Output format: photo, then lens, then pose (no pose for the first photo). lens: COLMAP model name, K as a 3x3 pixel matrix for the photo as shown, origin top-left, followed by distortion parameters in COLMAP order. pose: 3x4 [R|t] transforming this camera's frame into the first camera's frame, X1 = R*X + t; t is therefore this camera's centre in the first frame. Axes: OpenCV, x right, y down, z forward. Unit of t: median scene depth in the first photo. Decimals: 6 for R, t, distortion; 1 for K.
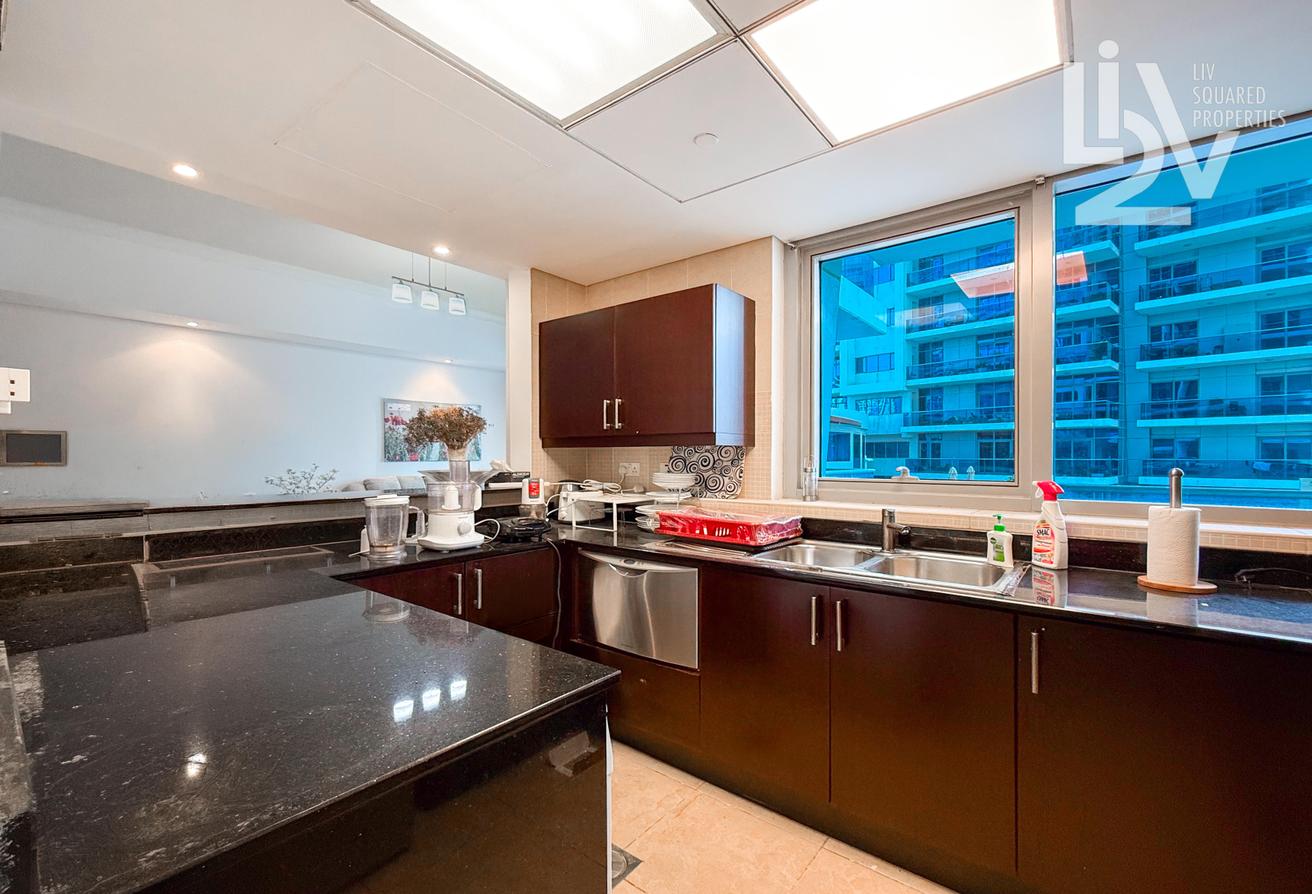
lens RADIAL K [[525.1, 0, 643.1], [0, 525.1, 462.5], [0, 0, 1]] dist [-0.008431, -0.000105]
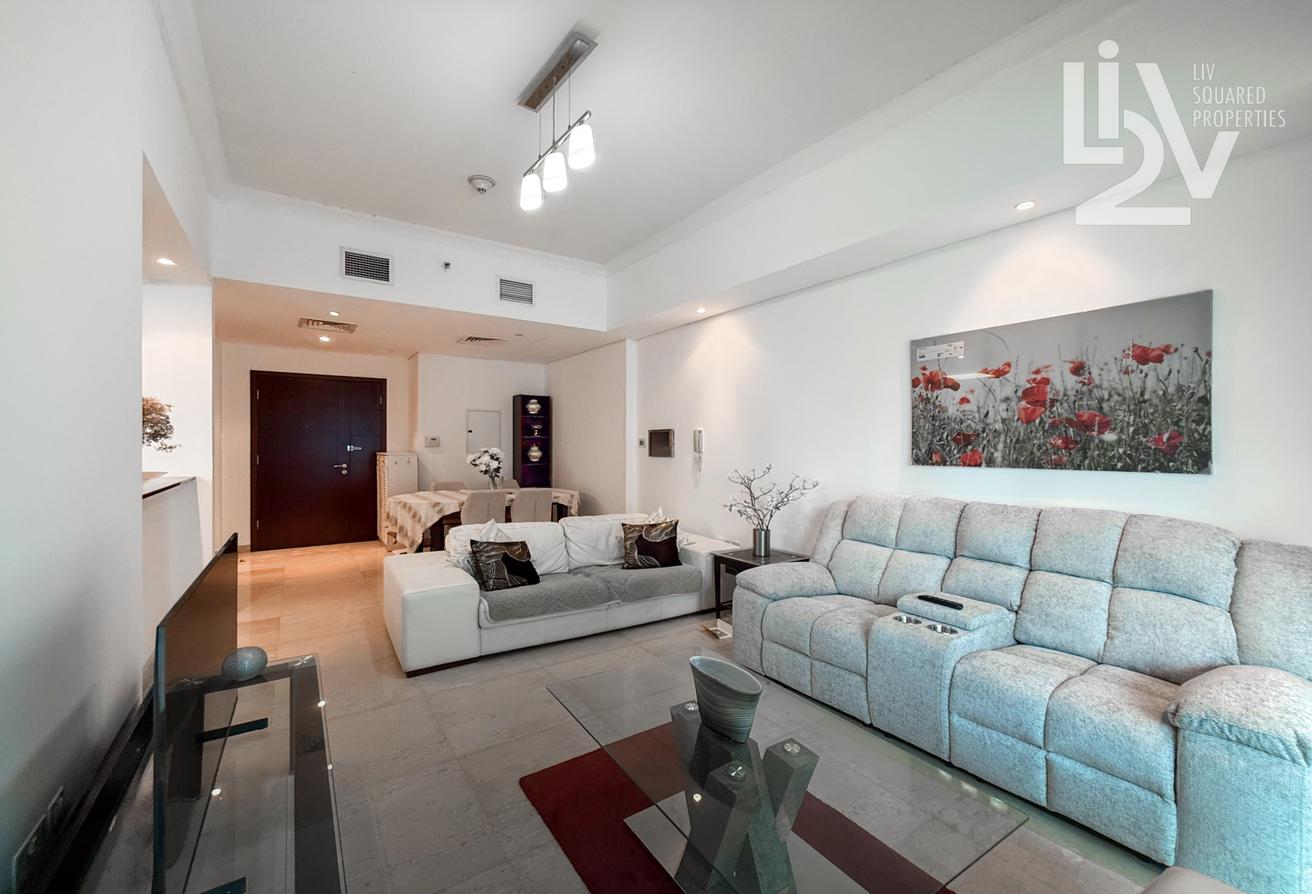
lens RADIAL K [[555.7, 0, 682.6], [0, 555.7, 439.5], [0, 0, 1]] dist [-0.000870, -0.000062]
pose [[-0.241889, -0.007105, -0.970278, 0.085378], [-0.012574, 0.999912, -0.004188, -0.020747], [0.970223, 0.011187, -0.241957, 0.909138]]
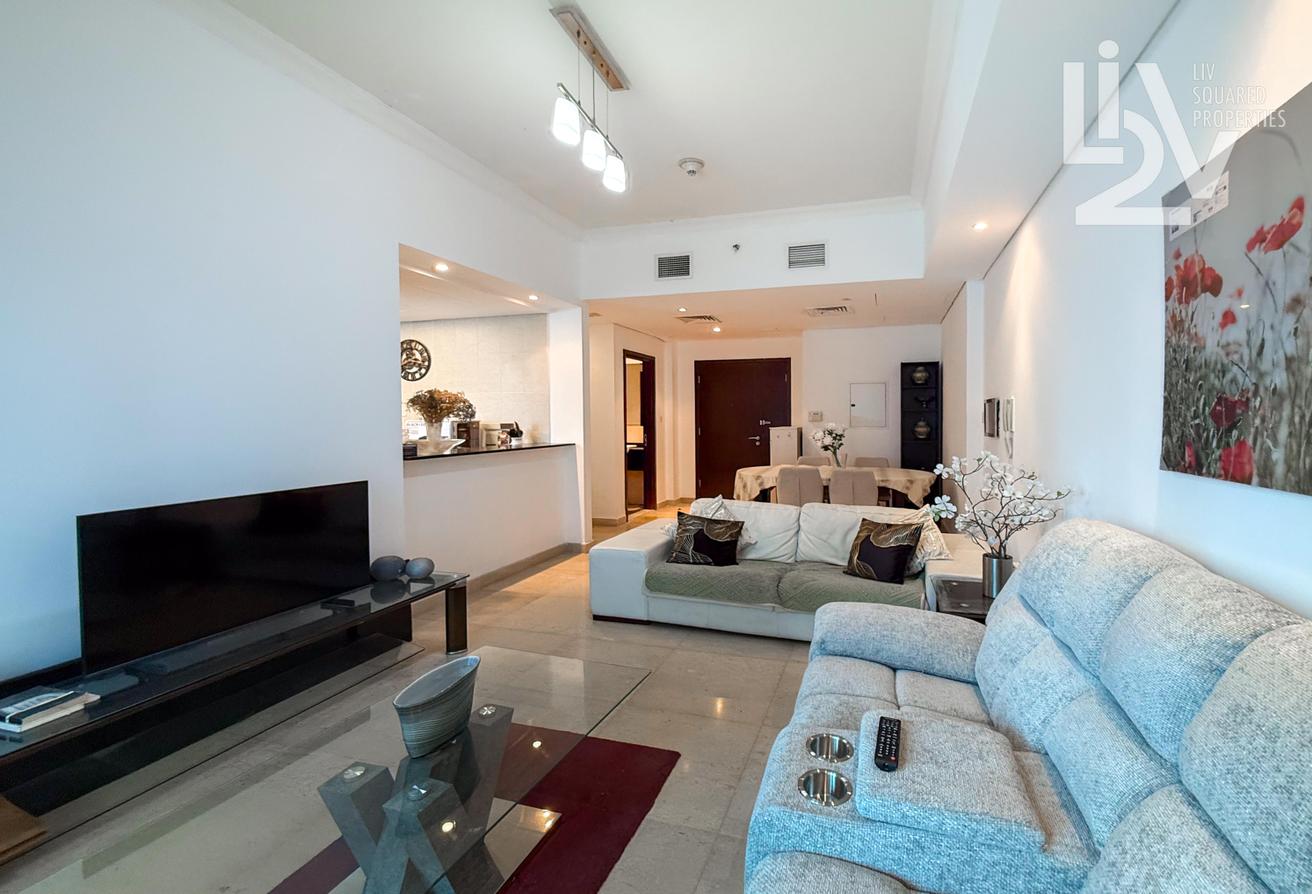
lens RADIAL K [[582.4, 0, 702.7], [0, 582.4, 423.1], [0, 0, 1]] dist [-0.000092, -0.000040]
pose [[-0.919727, 0.008480, -0.392467, -0.200061], [-0.000398, 0.999746, 0.022533, -0.027513], [0.392558, 0.020880, -0.919490, 1.153084]]
